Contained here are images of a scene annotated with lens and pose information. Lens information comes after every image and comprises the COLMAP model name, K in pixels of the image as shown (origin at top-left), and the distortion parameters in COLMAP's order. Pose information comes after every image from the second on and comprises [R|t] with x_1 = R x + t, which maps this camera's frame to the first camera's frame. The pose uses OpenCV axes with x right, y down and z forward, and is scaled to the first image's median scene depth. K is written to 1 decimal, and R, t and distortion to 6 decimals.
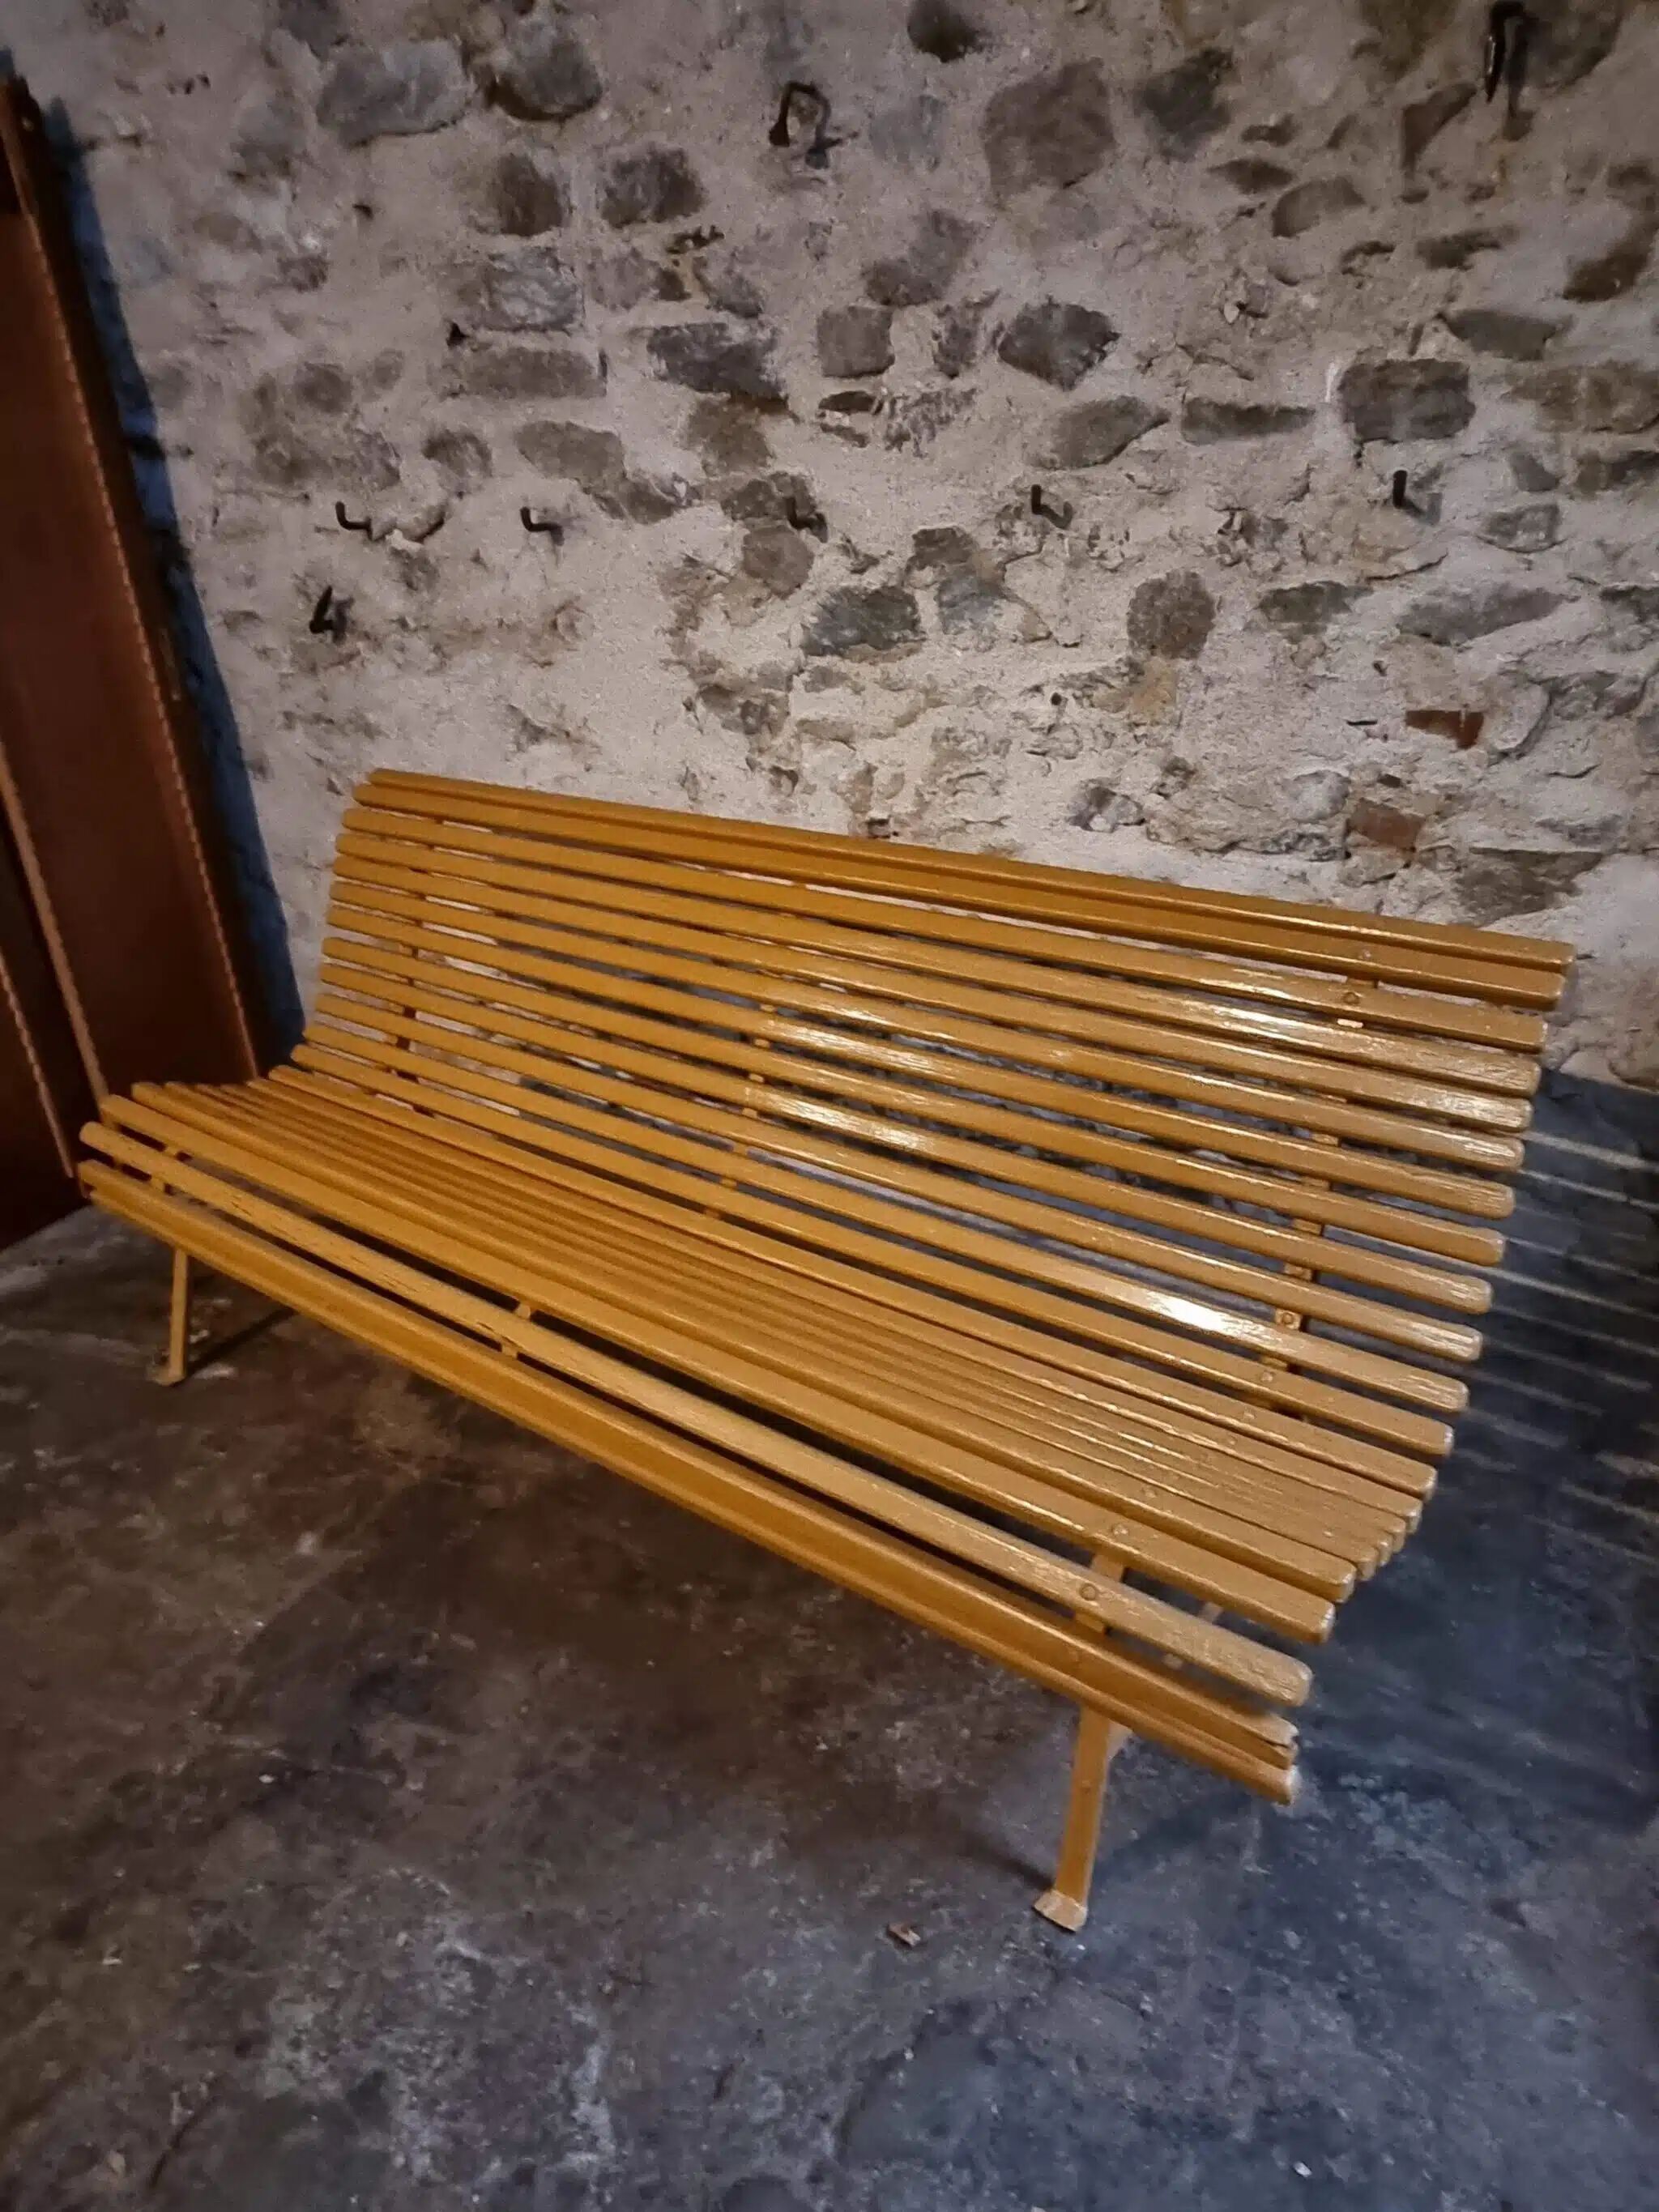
lens RADIAL K [[1464.7, 0, 839.5], [0, 1464.7, 1121.1], [0, 0, 1]] dist [-0.004253, -0.001665]
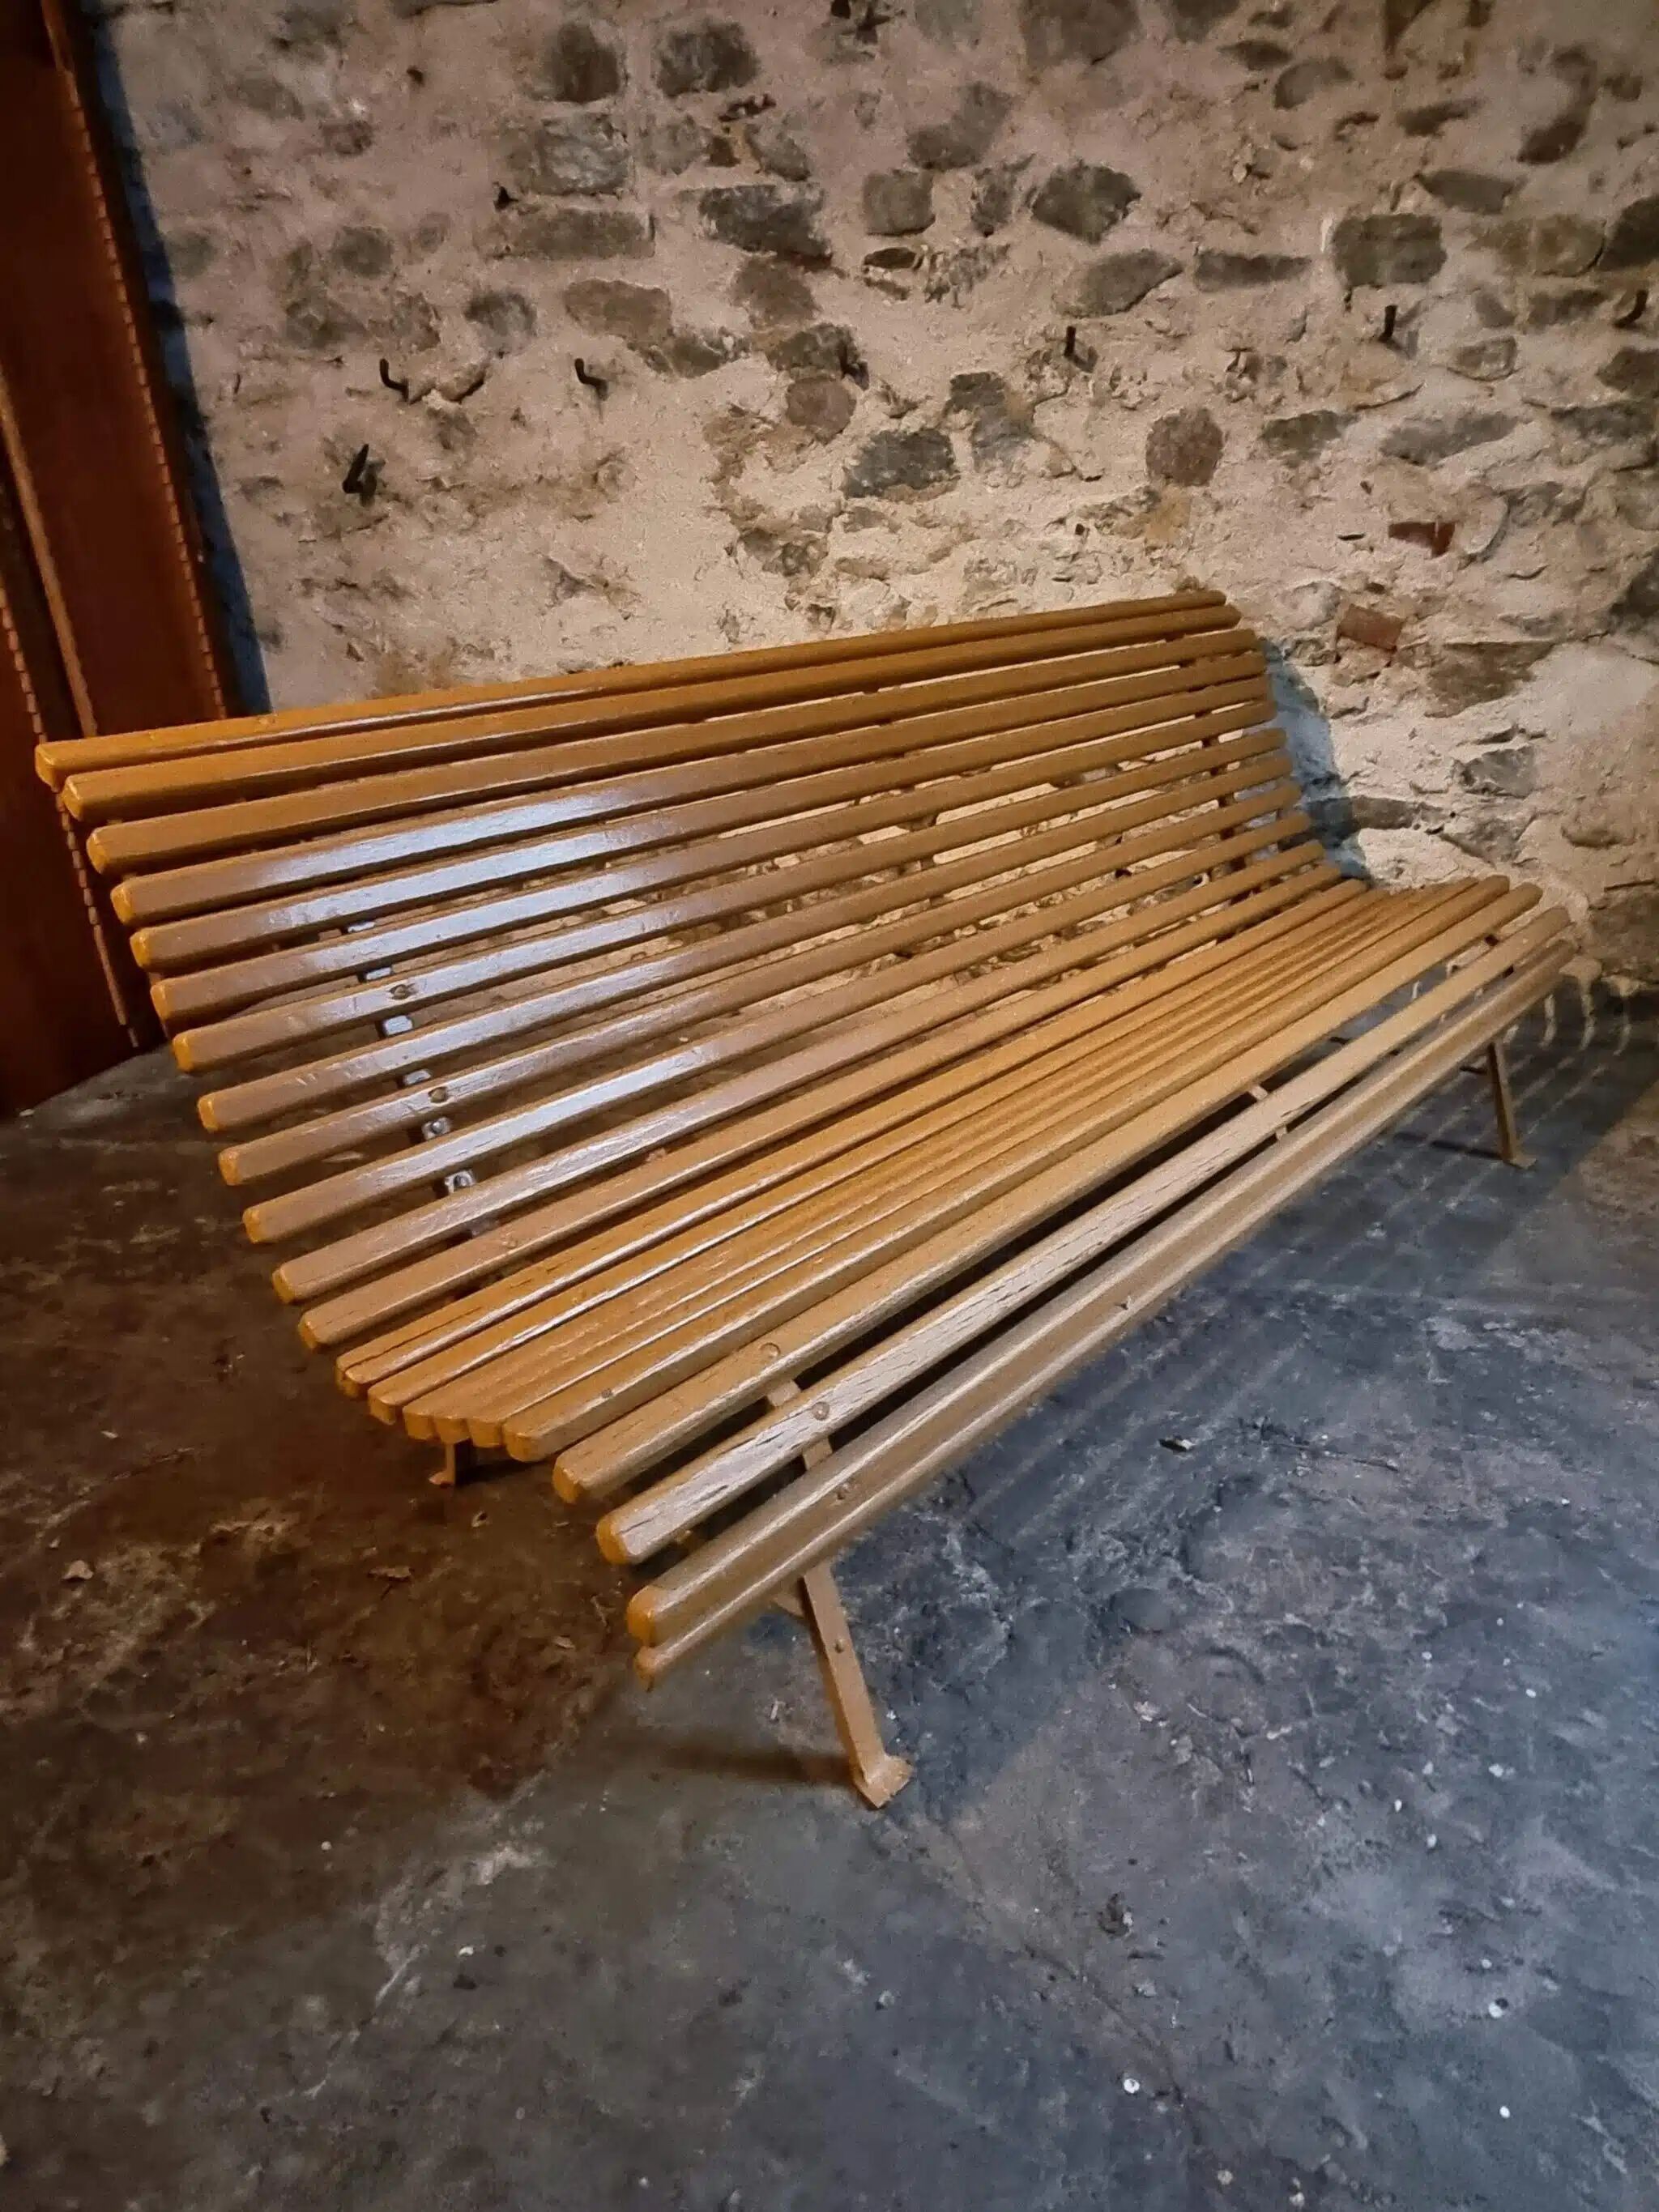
lens RADIAL K [[1464.7, 0, 837.9], [0, 1464.7, 1120.9], [0, 0, 1]] dist [-0.004253, -0.001665]
pose [[0.988213, -0.051332, 0.144223, -0.230356], [0.055486, 0.998148, -0.024926, 0.191436], [-0.142677, 0.032635, 0.989231, -0.074876]]
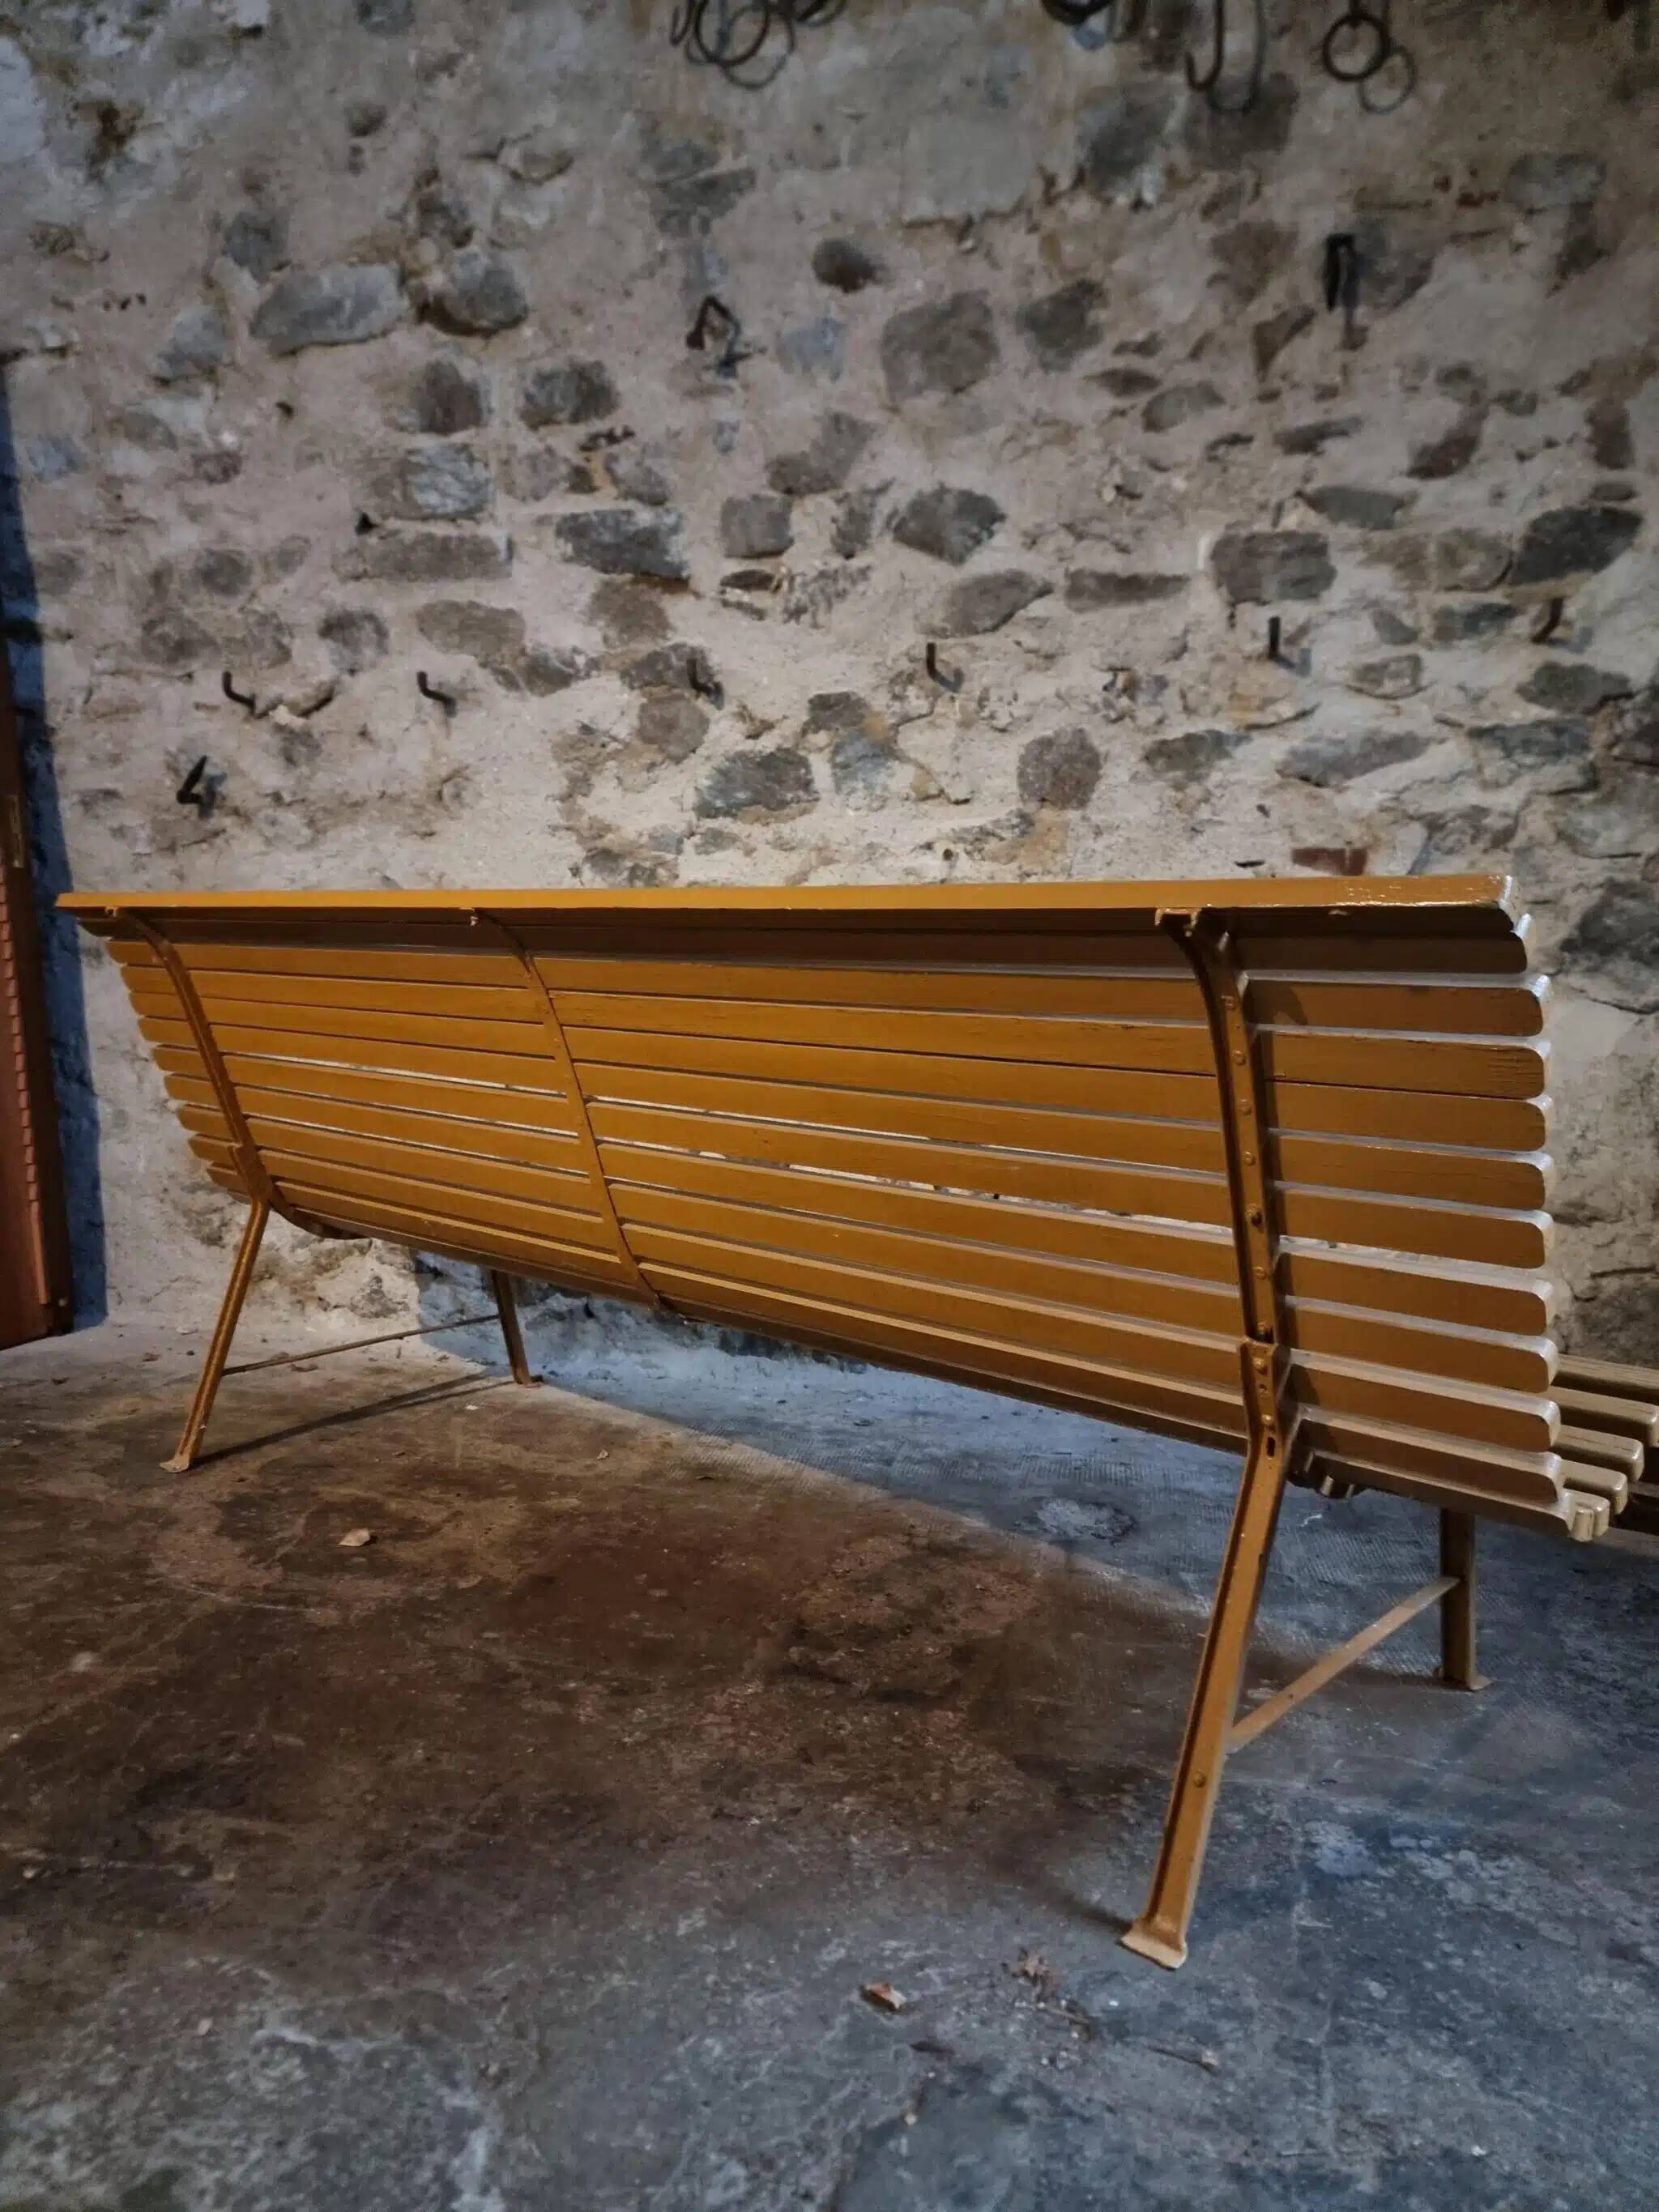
lens RADIAL K [[1532.5, 0, 791.8], [0, 1532.5, 1130.7], [0, 0, 1]] dist [0.067379, -0.064815]
pose [[0.994953, 0.030046, 0.095741, -0.058378], [0.000175, 0.953598, -0.301082, 0.224777], [-0.100345, 0.299579, 0.948780, 0.059439]]
